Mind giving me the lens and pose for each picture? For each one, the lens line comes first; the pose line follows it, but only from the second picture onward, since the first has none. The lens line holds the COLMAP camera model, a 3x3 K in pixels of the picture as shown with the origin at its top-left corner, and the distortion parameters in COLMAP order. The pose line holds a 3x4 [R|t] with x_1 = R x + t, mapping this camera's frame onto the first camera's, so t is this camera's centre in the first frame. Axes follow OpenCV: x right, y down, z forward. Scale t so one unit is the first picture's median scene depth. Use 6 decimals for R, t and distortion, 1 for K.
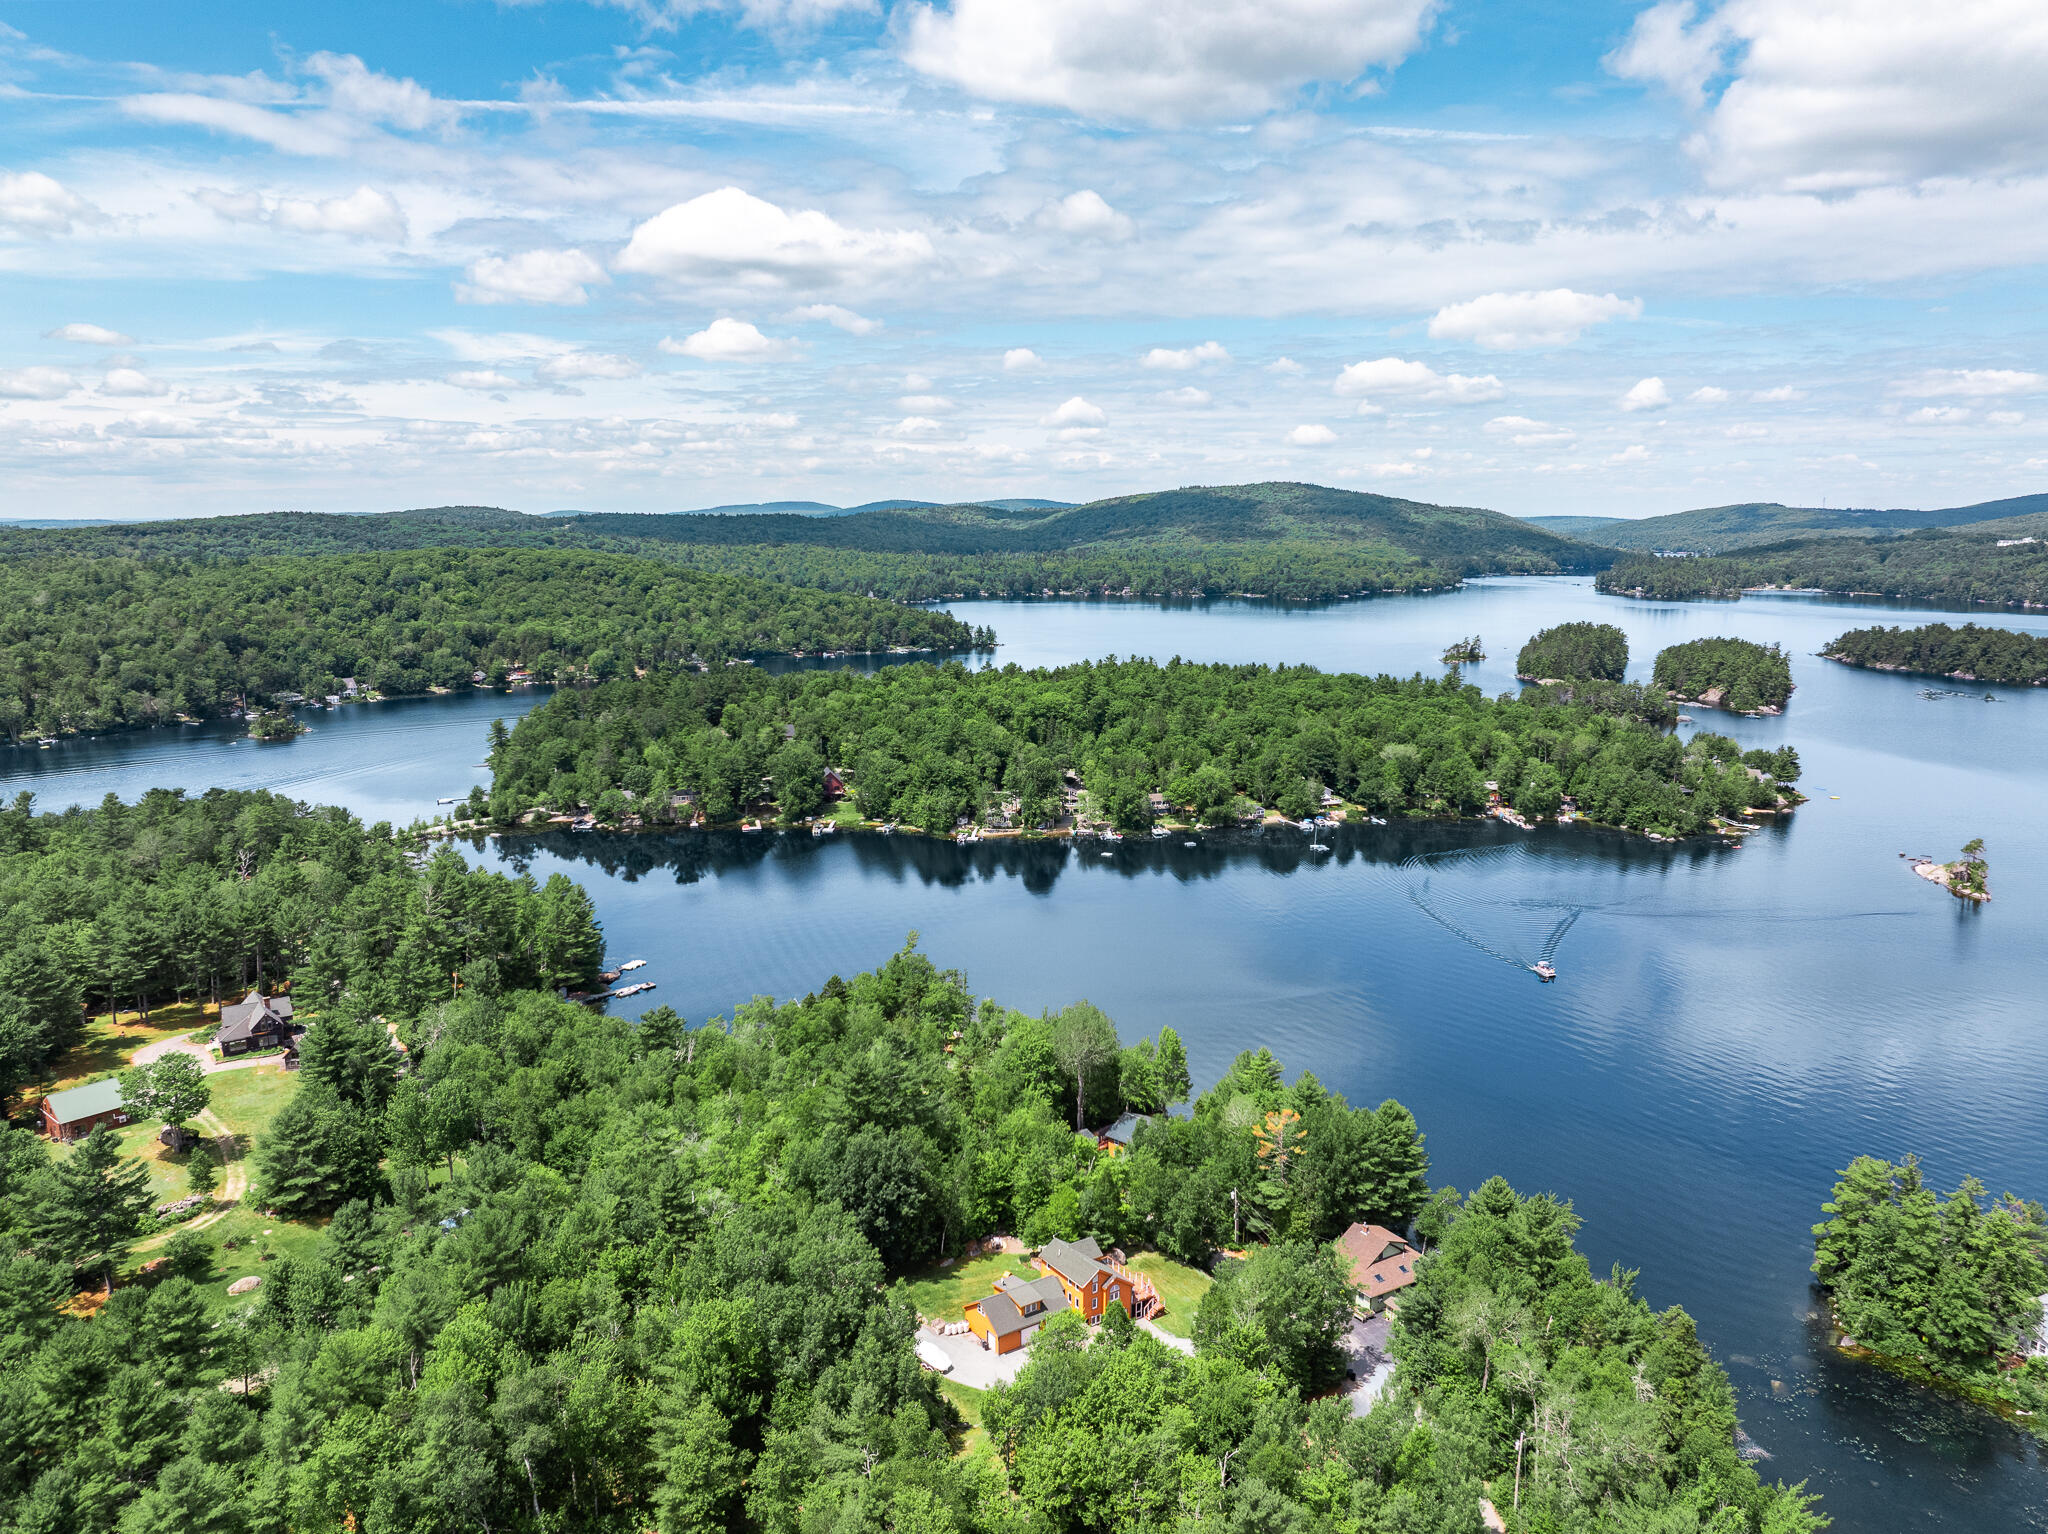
lens RADIAL K [[1475.4, 0, 1028.6], [0, 1475.4, 731.3], [0, 0, 1]] dist [-0.010206, -0.052819]
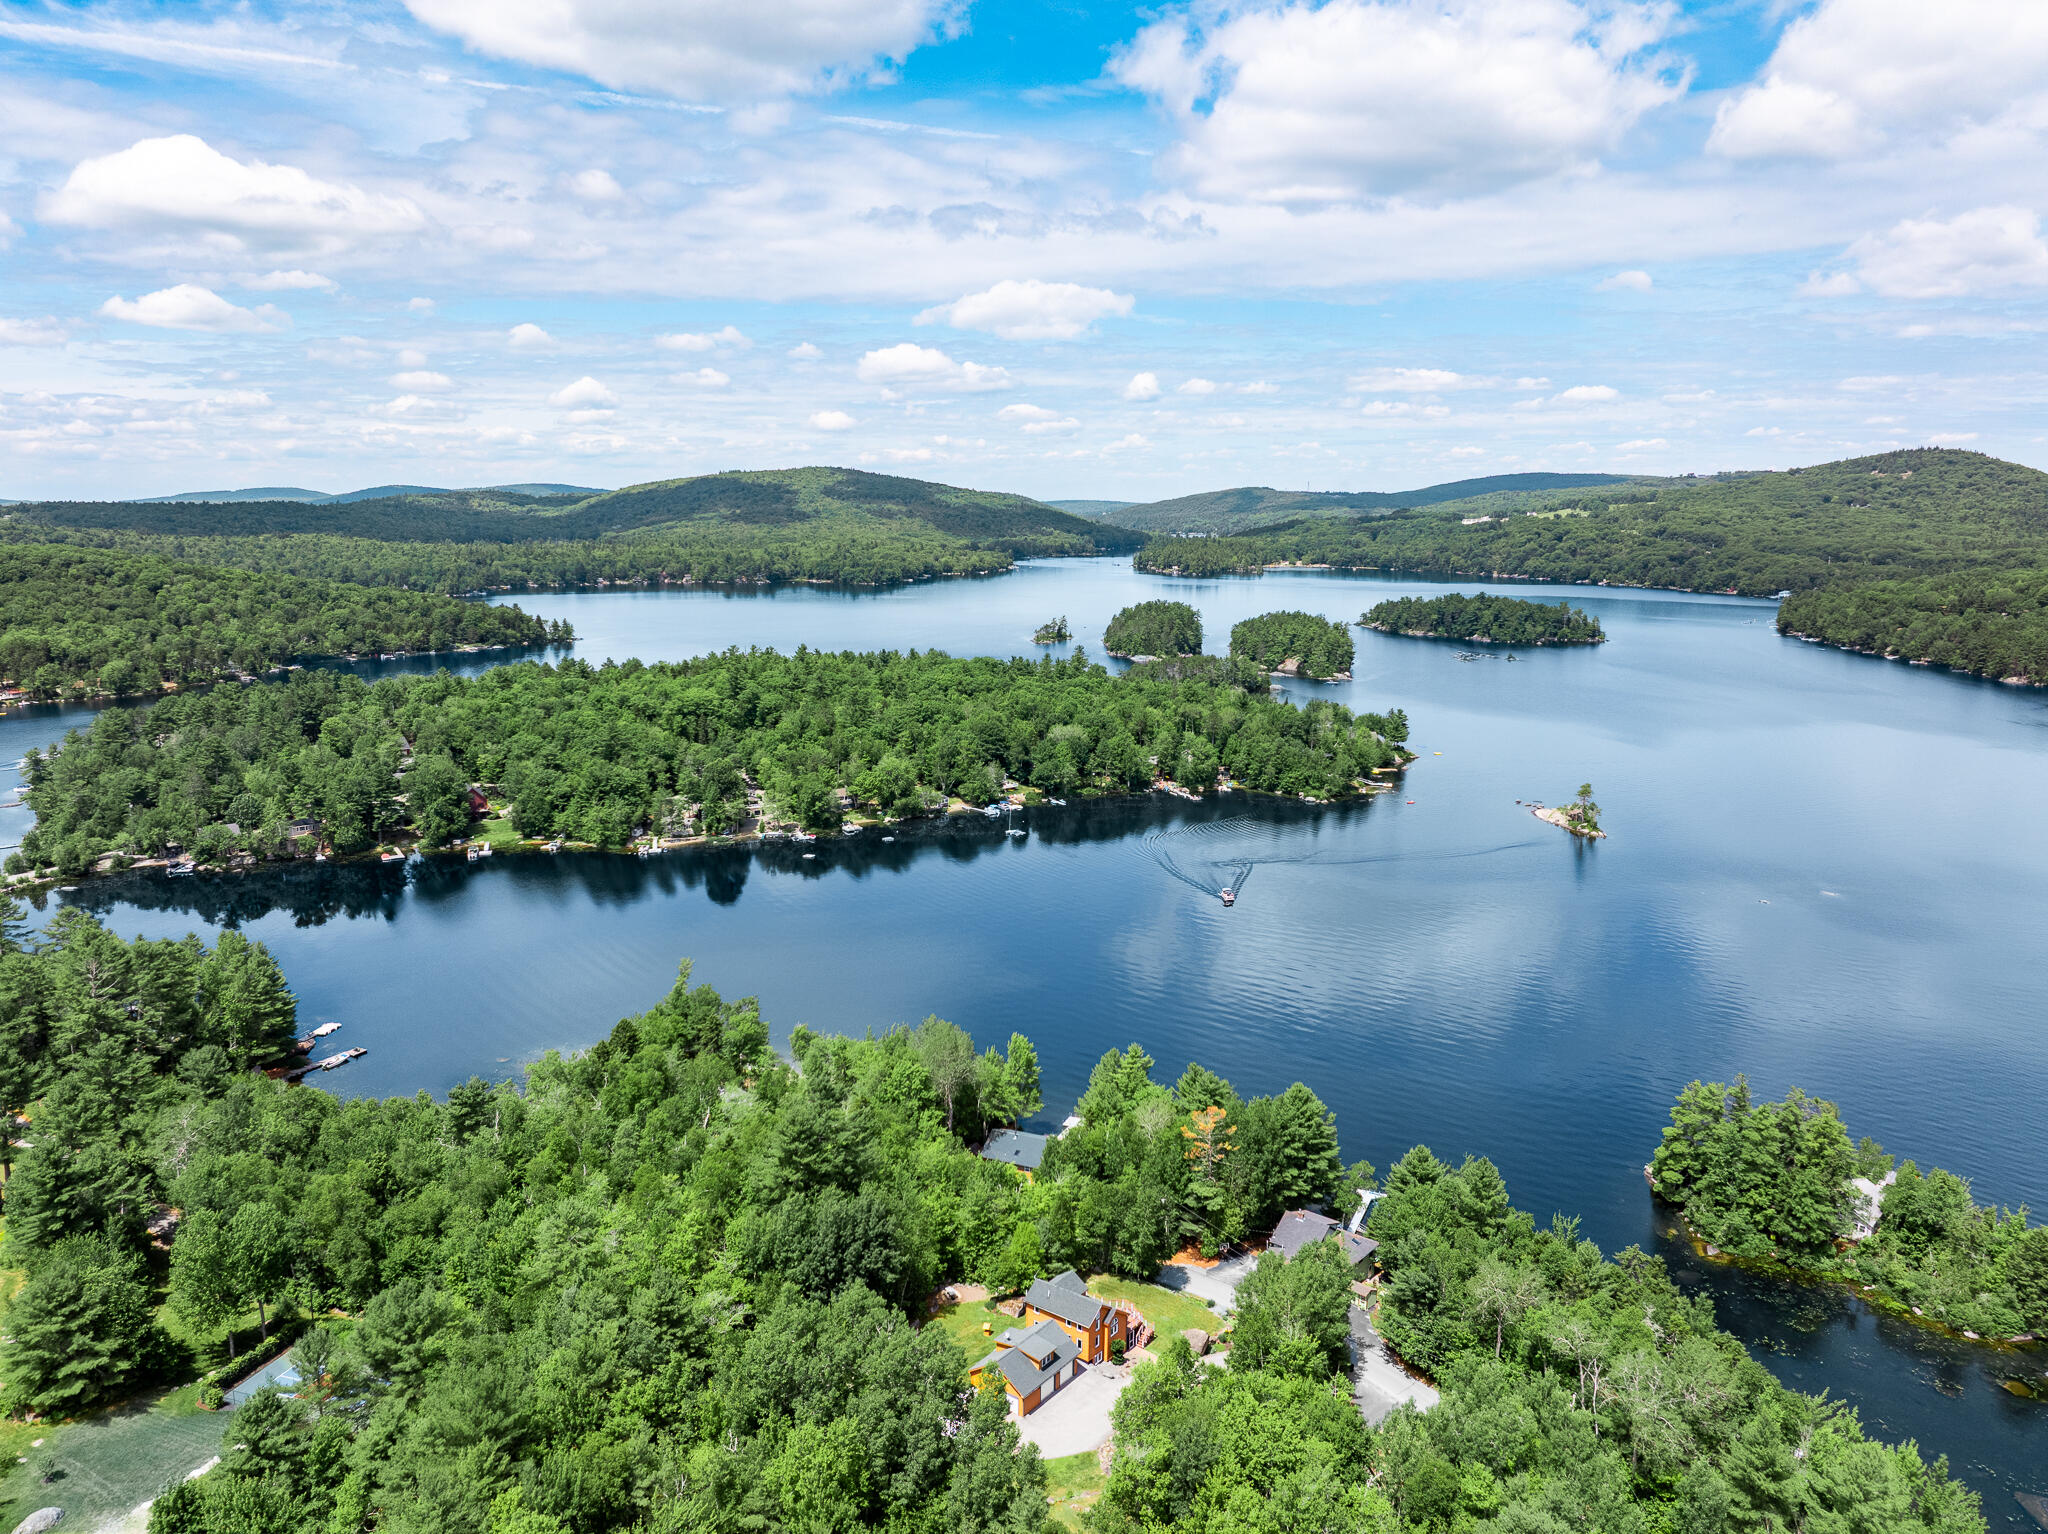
lens RADIAL K [[1476.5, 0, 1021.8], [0, 1476.5, 739.2], [0, 0, 1]] dist [-0.055895, 0.030146]
pose [[0.946058, -0.052868, 0.319654, -0.101766], [0.047903, 0.998578, 0.023381, -0.006657], [-0.320436, -0.006807, 0.947246, 0.049189]]
